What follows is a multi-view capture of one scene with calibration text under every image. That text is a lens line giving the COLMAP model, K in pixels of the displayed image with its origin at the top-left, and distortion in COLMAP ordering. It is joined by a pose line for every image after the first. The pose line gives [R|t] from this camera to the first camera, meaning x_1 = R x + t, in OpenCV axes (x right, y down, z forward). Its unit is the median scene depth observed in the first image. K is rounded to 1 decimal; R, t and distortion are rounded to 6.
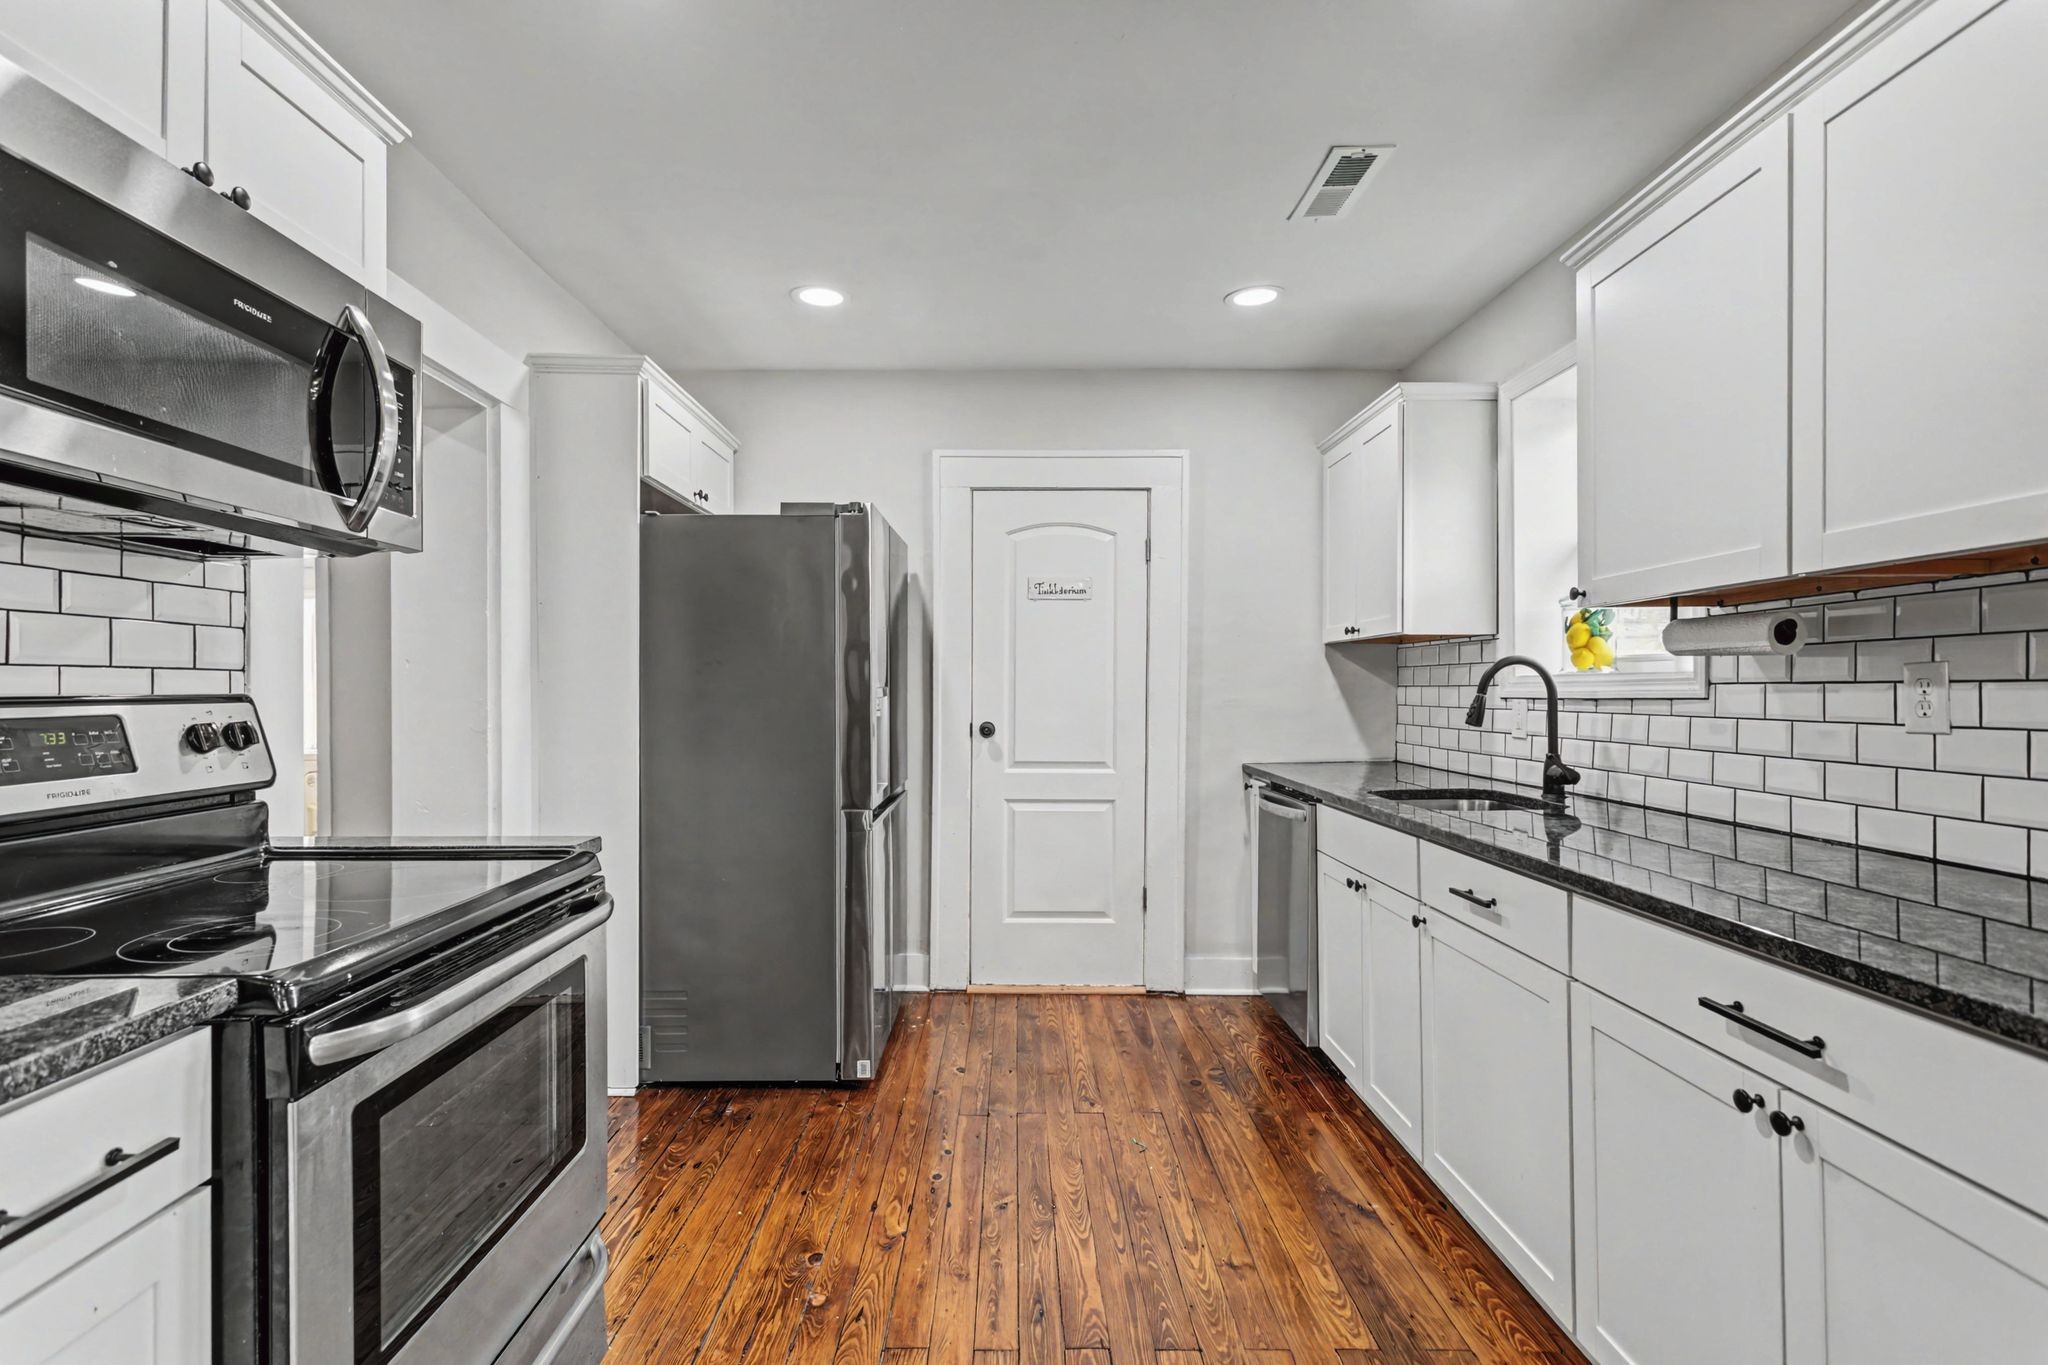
lens RADIAL K [[981.3, 0, 1029.7], [0, 981.3, 690.6], [0, 0, 1]] dist [0.002730, 0.001490]
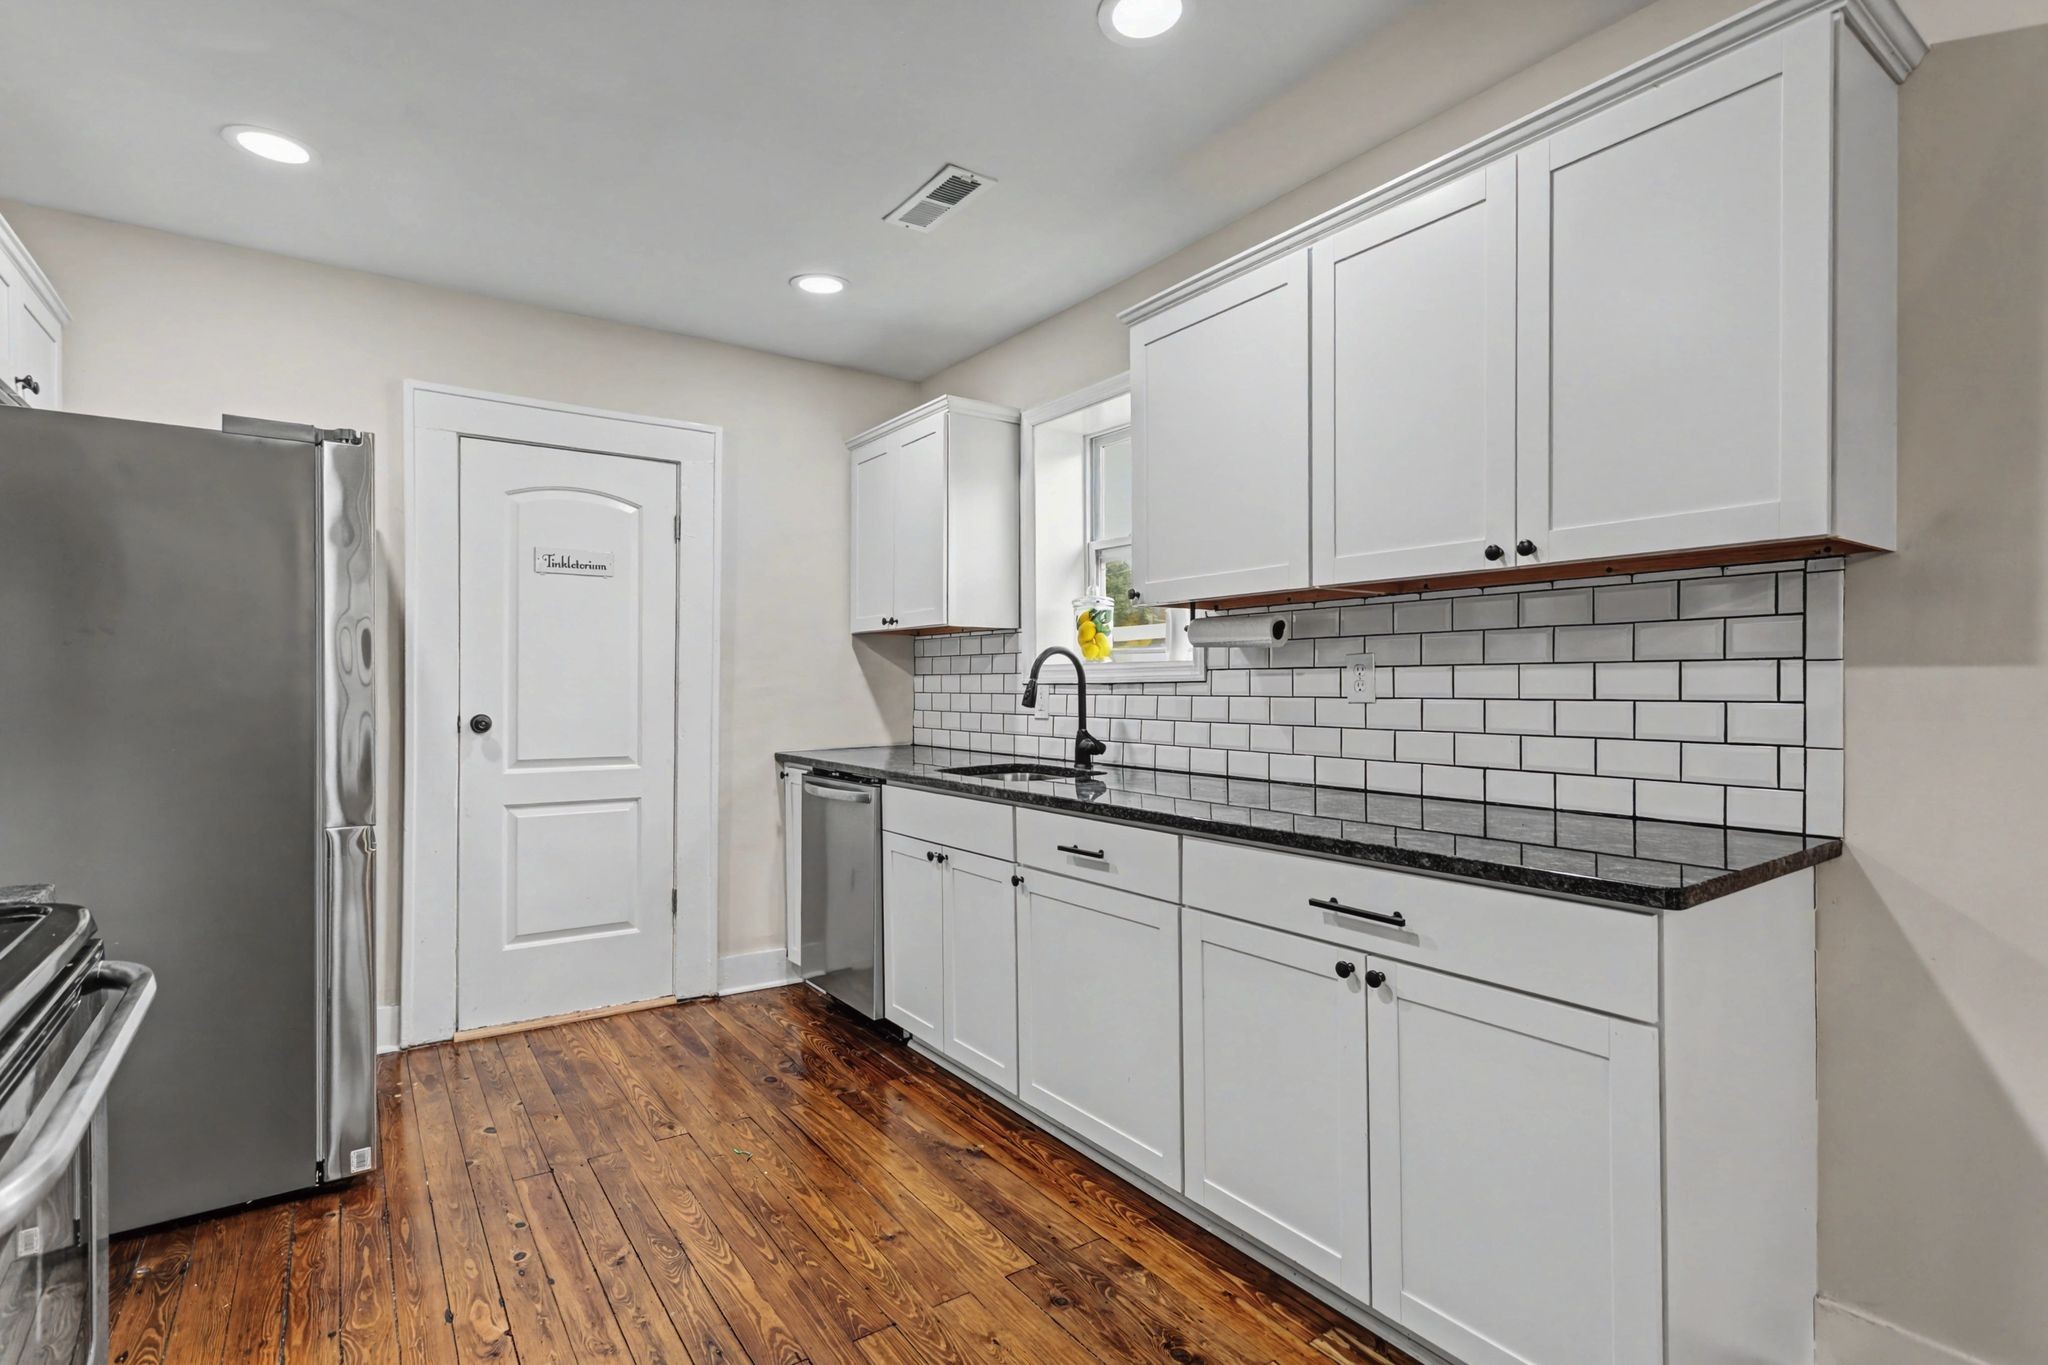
lens RADIAL K [[974.2, 0, 1035.7], [0, 974.2, 687.4], [0, 0, 1]] dist [0.001404, 0.001969]
pose [[0.821052, -0.001343, 0.570852, -0.187106], [0.001138, 0.999999, 0.000716, 0.012376], [-0.570852, 0.000062, 0.821053, 0.065700]]
